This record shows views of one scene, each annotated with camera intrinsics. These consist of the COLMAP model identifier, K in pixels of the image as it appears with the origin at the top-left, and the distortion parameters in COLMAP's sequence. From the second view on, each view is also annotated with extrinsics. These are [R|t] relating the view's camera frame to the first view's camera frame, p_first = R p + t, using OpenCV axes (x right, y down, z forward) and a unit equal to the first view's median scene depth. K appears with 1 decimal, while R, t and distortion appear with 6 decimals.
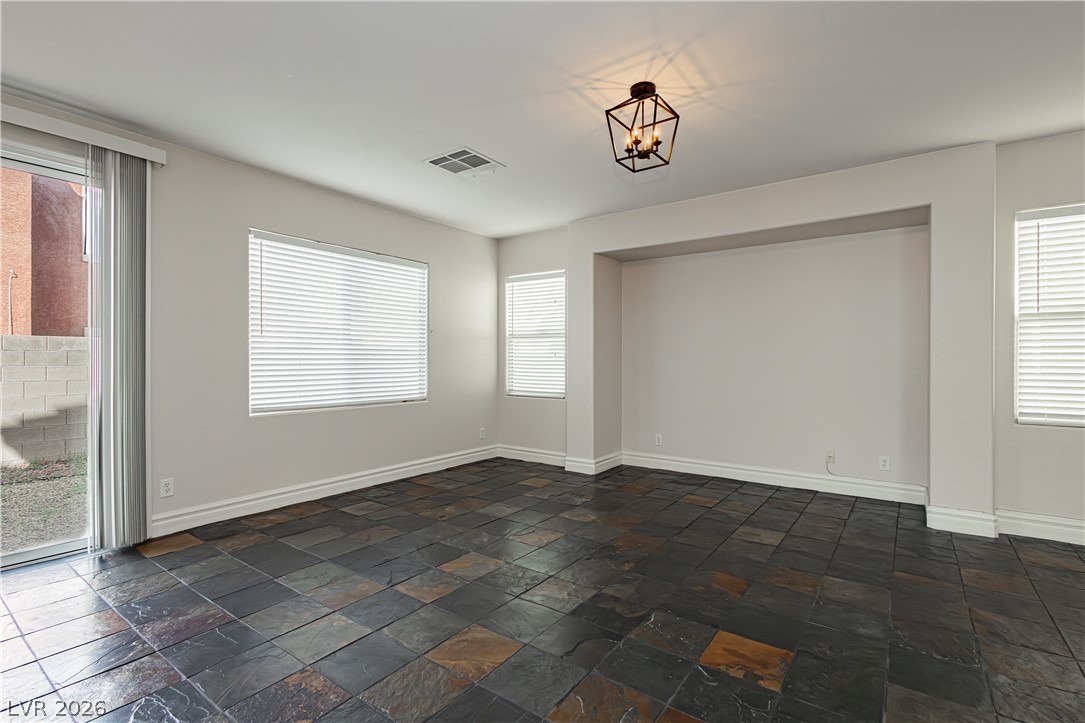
lens RADIAL K [[504.0, 0, 540.3], [0, 504.0, 336.9], [0, 0, 1]] dist [0.002301, 0.001621]
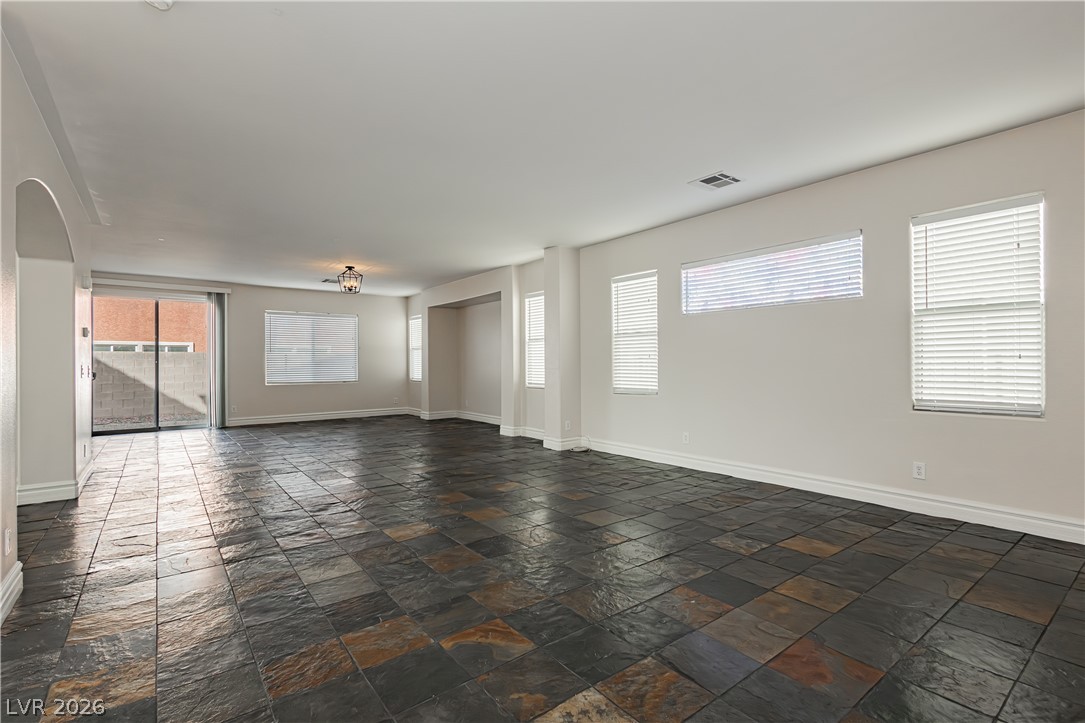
lens RADIAL K [[504.0, 0, 514.5], [0, 504.0, 348.0], [0, 0, 1]] dist [0.002301, 0.001621]
pose [[0.948809, -0.027204, -0.314676, 0.473708], [0.034966, 0.999207, 0.019049, -0.014597], [0.313909, -0.029077, 0.949008, -0.337665]]
